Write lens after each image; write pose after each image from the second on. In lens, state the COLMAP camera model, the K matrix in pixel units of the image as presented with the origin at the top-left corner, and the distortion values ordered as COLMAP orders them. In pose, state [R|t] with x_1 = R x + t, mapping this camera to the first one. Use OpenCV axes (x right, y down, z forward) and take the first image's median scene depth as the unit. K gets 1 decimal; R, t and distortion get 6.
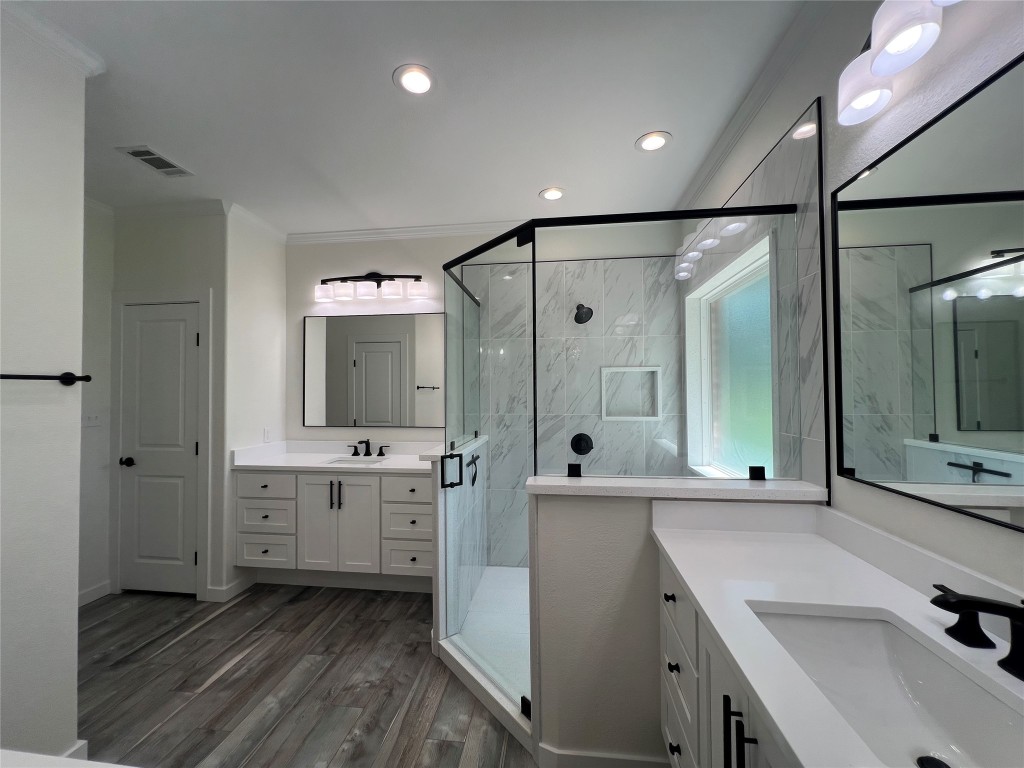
lens RADIAL K [[411.3, 0, 510.1], [0, 411.3, 383.0], [0, 0, 1]] dist [-0.001826, 0.000310]
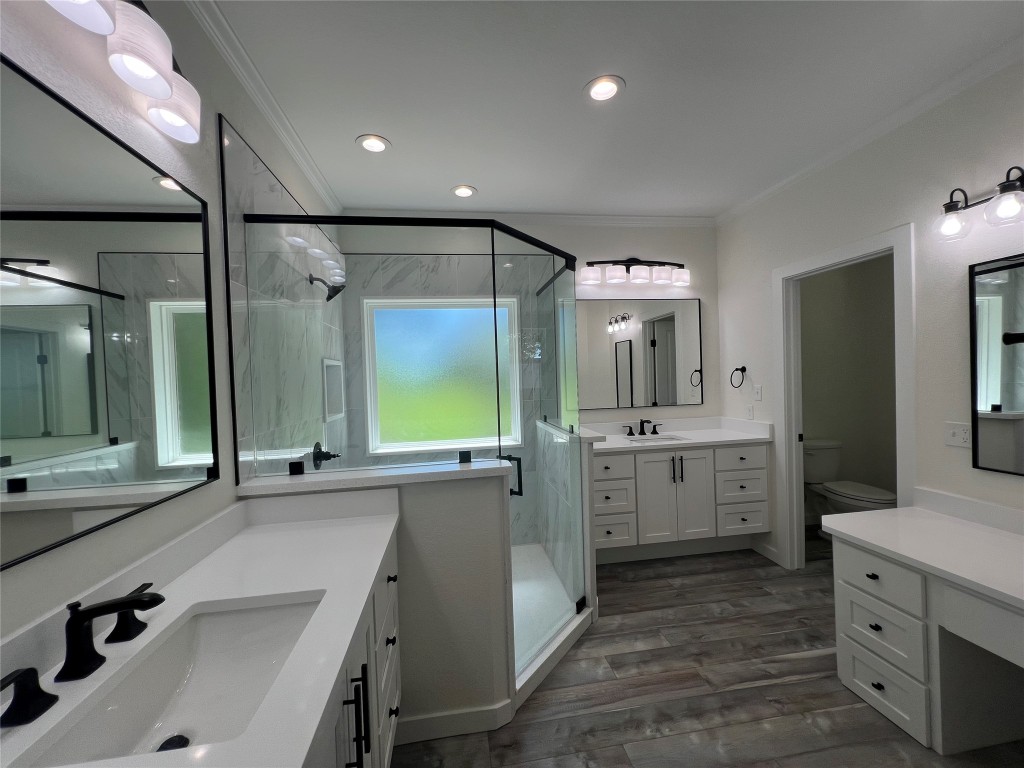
lens RADIAL K [[411.3, 0, 509.9], [0, 411.3, 385.9], [0, 0, 1]] dist [-0.001826, 0.000310]
pose [[-0.269421, -0.005766, 0.963005, -1.147522], [0.018366, 0.999769, 0.011124, 0.024107], [-0.962847, 0.020684, -0.269253, 1.479634]]
